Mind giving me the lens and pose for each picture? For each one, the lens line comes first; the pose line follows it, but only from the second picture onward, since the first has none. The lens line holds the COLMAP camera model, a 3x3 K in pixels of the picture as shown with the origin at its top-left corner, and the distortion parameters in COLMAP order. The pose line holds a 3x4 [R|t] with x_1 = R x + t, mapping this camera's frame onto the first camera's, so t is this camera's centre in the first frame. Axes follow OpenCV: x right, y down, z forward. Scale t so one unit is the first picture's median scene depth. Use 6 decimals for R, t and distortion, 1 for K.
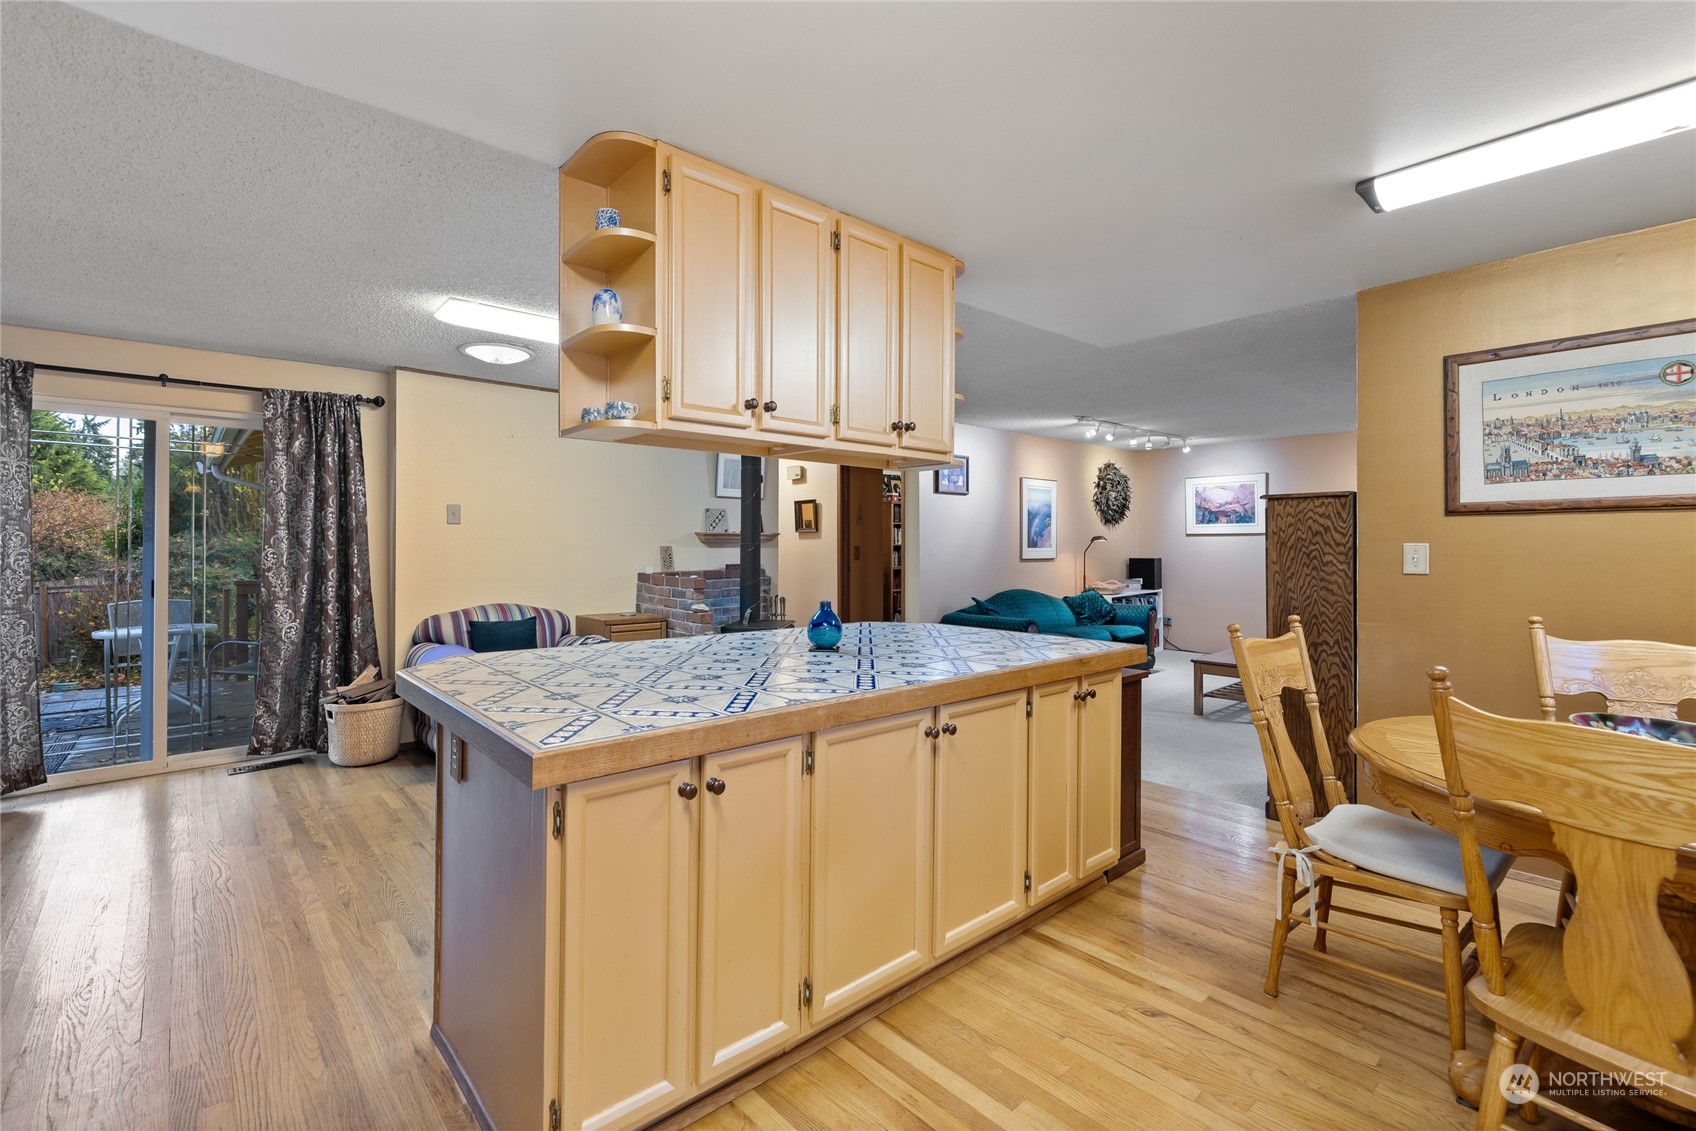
lens RADIAL K [[748.8, 0, 804.9], [0, 748.8, 545.5], [0, 0, 1]] dist [0.000639, 0.002379]
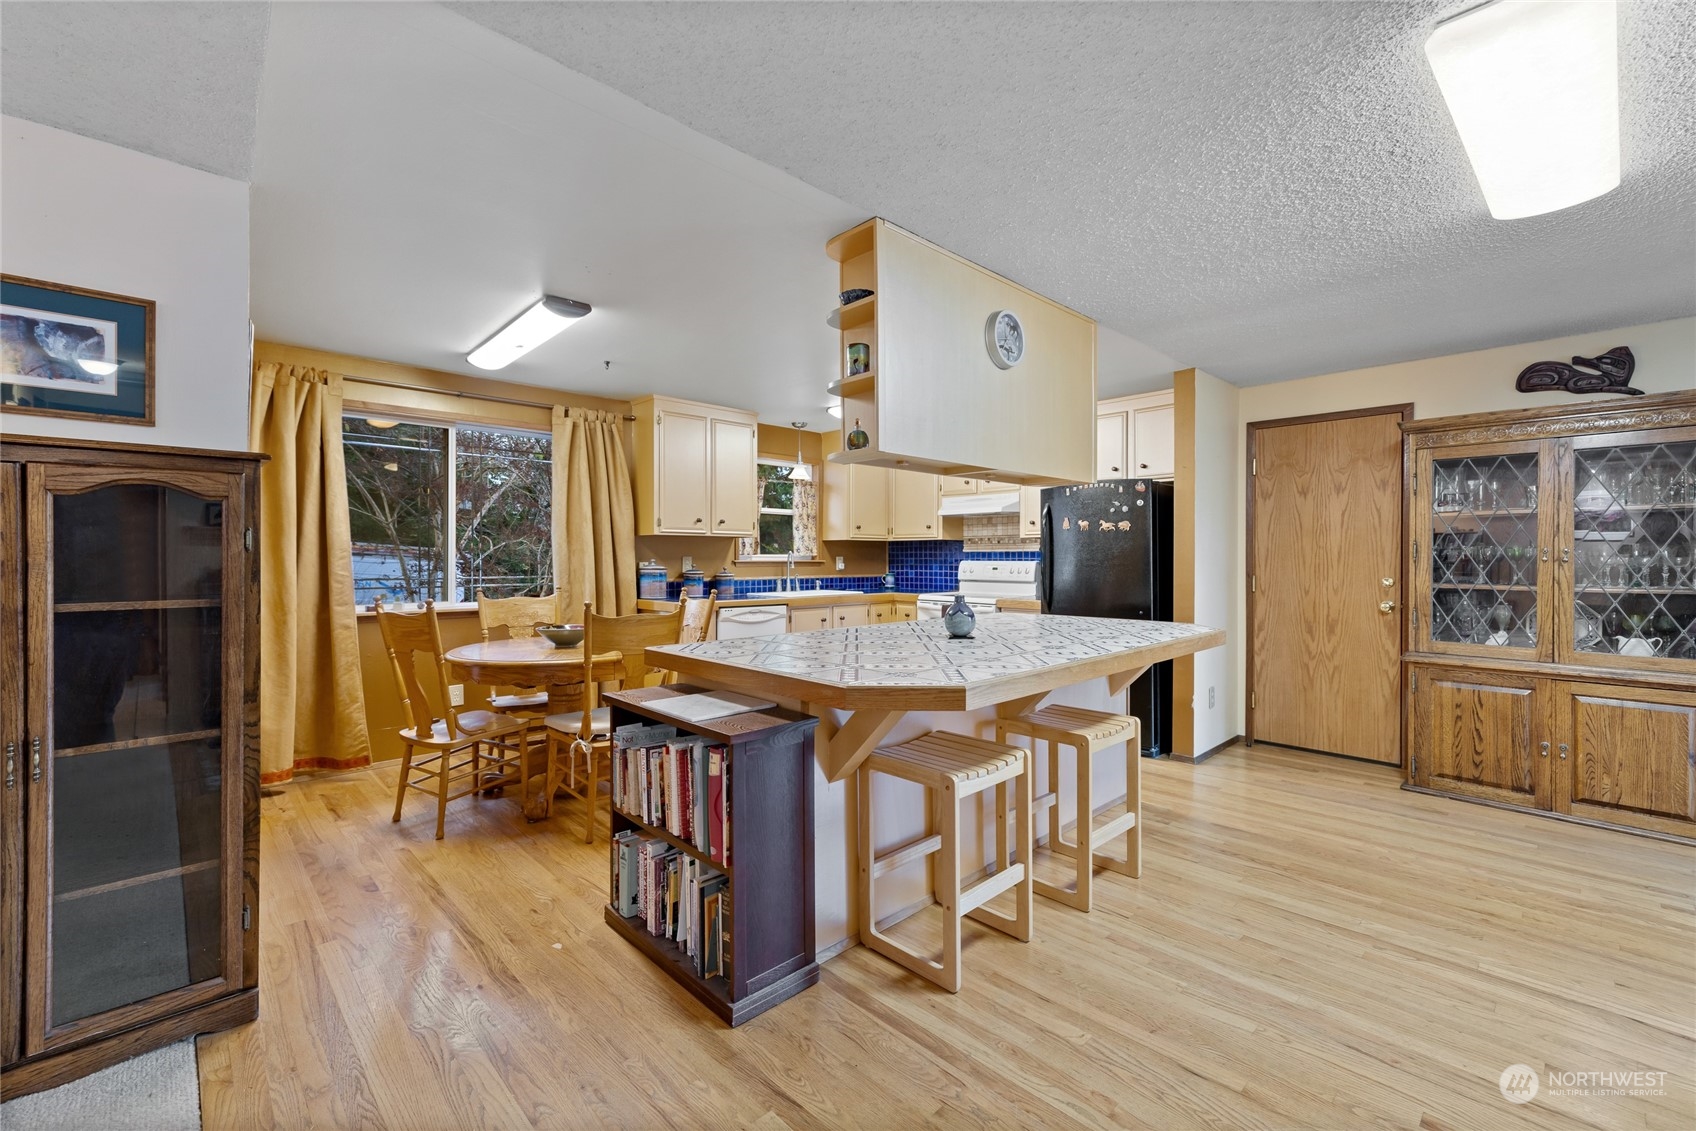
lens RADIAL K [[713.4, 0, 844.9], [0, 713.4, 559.7], [0, 0, 1]] dist [0.000440, 0.001323]
pose [[-0.998348, -0.001066, -0.057448, 0.158210], [-0.001354, 0.999987, 0.004970, 0.008724], [0.057442, 0.005040, -0.998336, 1.247385]]
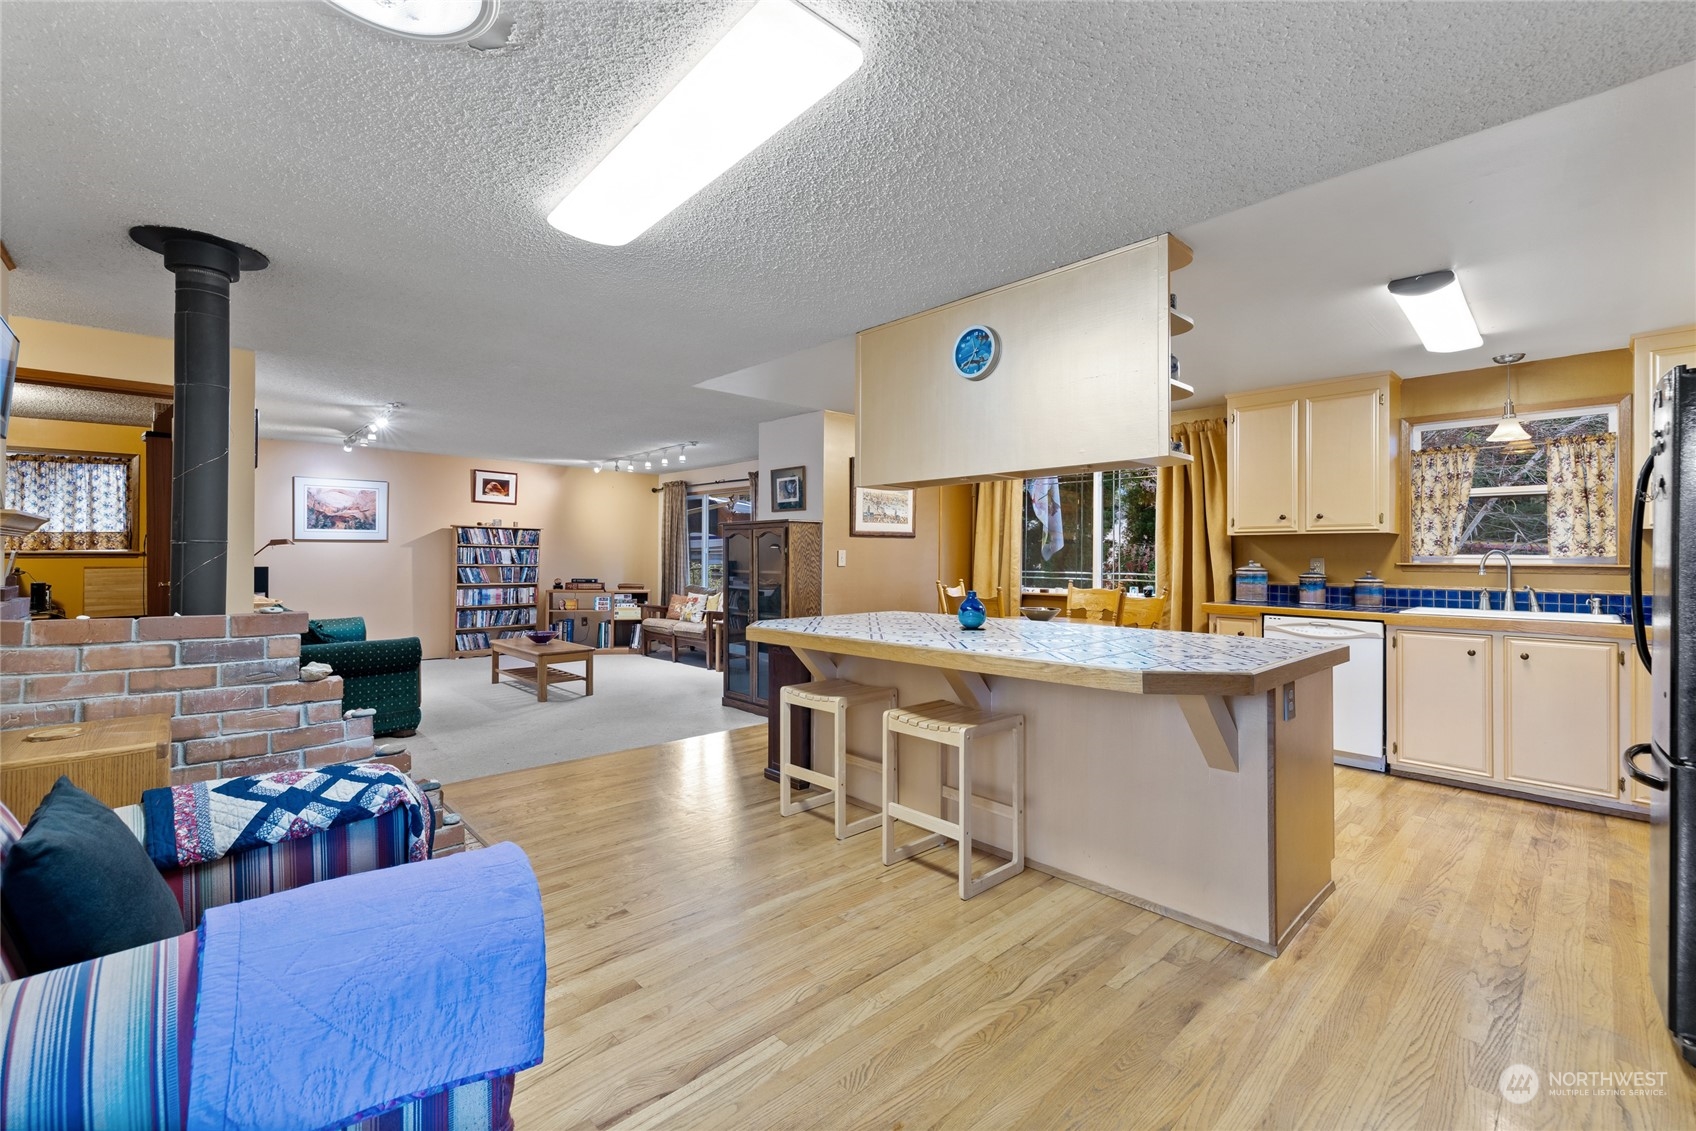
lens RADIAL K [[713.4, 0, 822.4], [0, 713.4, 551.9], [0, 0, 1]] dist [0.000440, 0.001323]
pose [[-0.034233, 0.005897, 0.999396, -0.710741], [-0.001625, 0.999981, -0.005956, 0.008429], [-0.999413, -0.001828, -0.034223, 0.779070]]
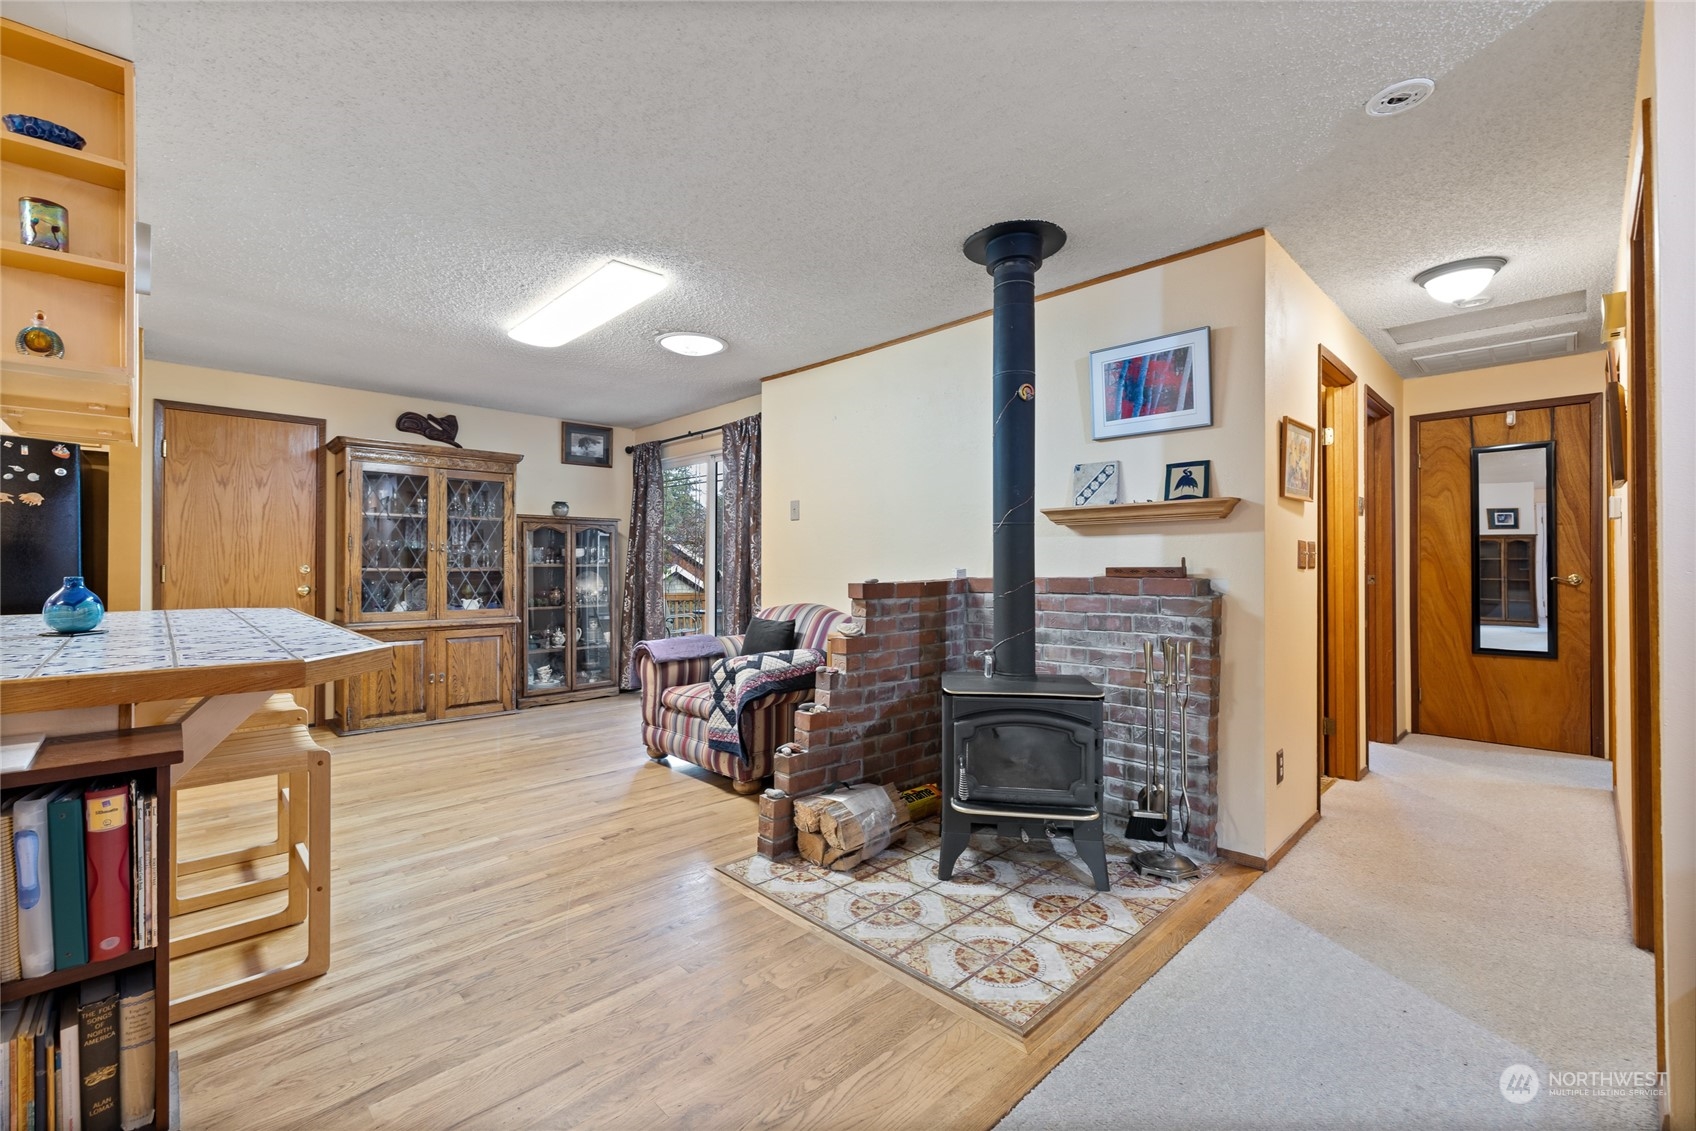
lens RADIAL K [[713.4, 0, 821.9], [0, 713.4, 563.4], [0, 0, 1]] dist [0.000440, 0.001323]
pose [[0.052392, -0.002943, -0.998622, 0.522275], [-0.003169, 0.999990, -0.003113, 0.034354], [0.998622, 0.003327, 0.052382, 1.080485]]
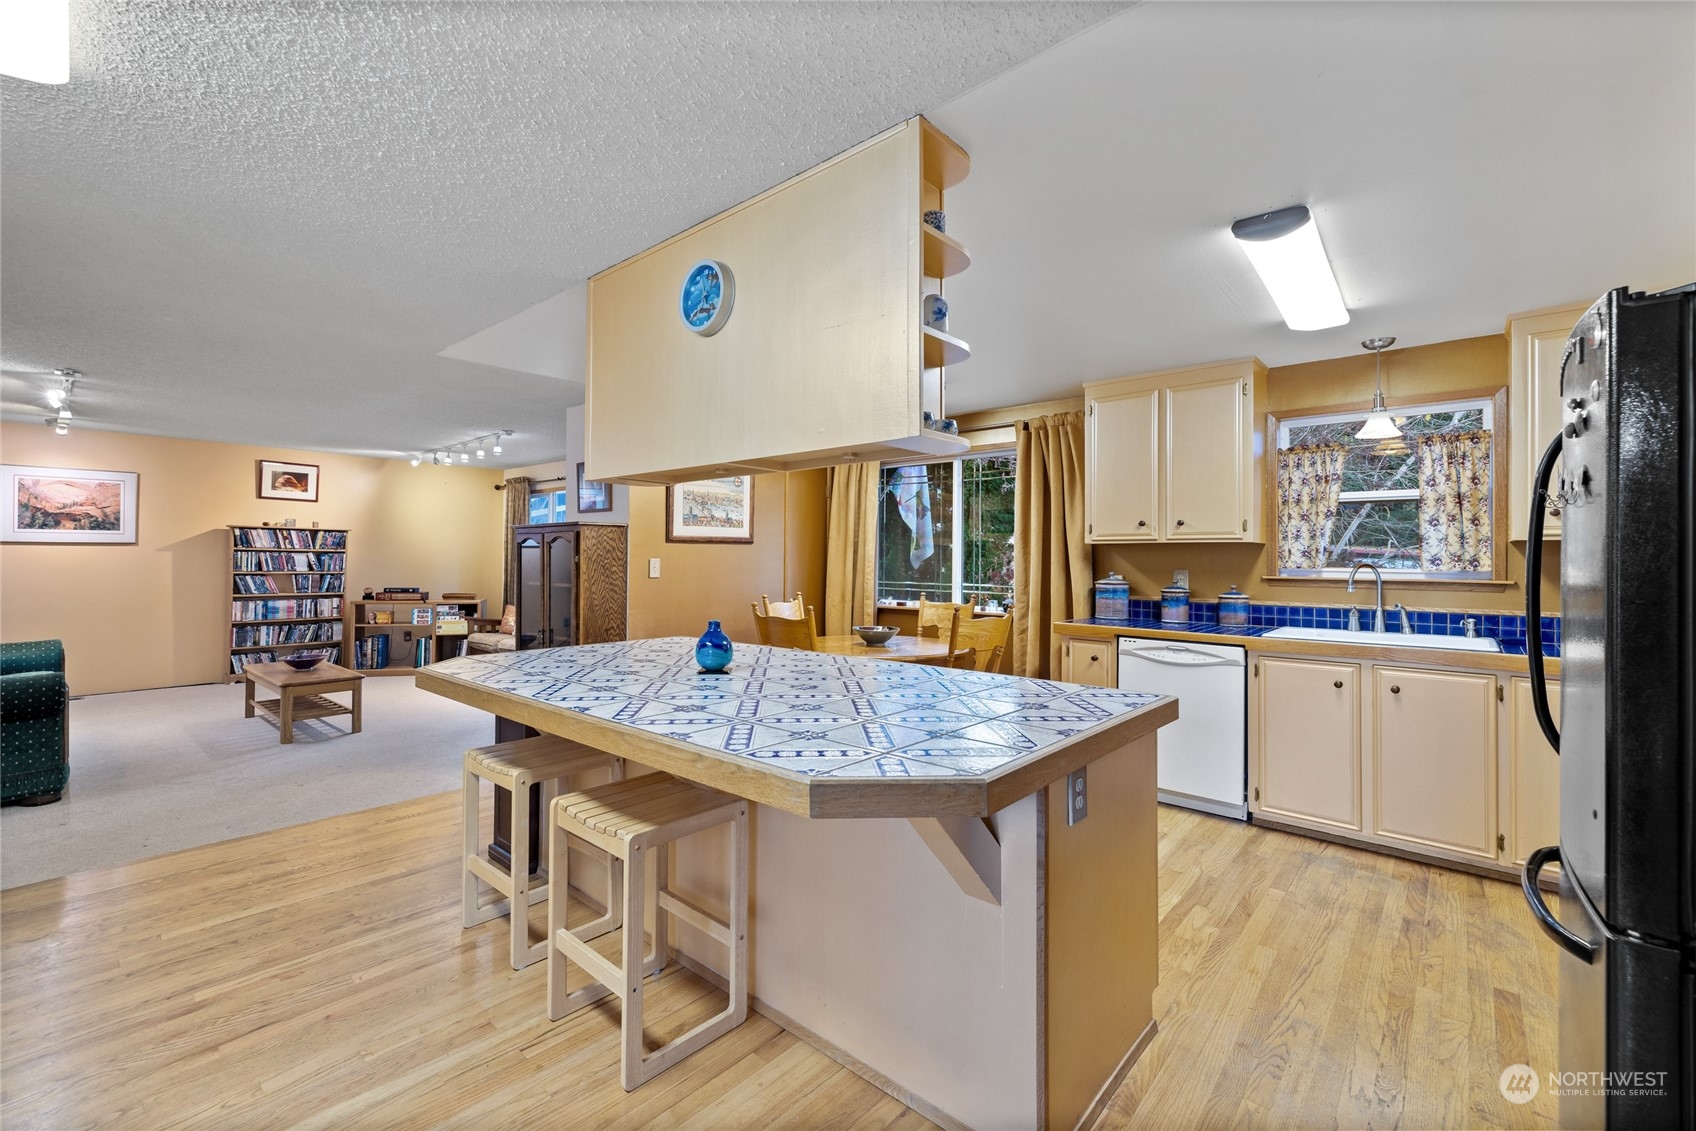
lens RADIAL K [[713.4, 0, 817.3], [0, 713.4, 549.2], [0, 0, 1]] dist [0.000440, 0.001323]
pose [[-0.126695, 0.011591, 0.991874, -0.537803], [-0.003974, 0.999918, -0.012192, -0.004185], [-0.991934, -0.005486, -0.126638, 0.592345]]
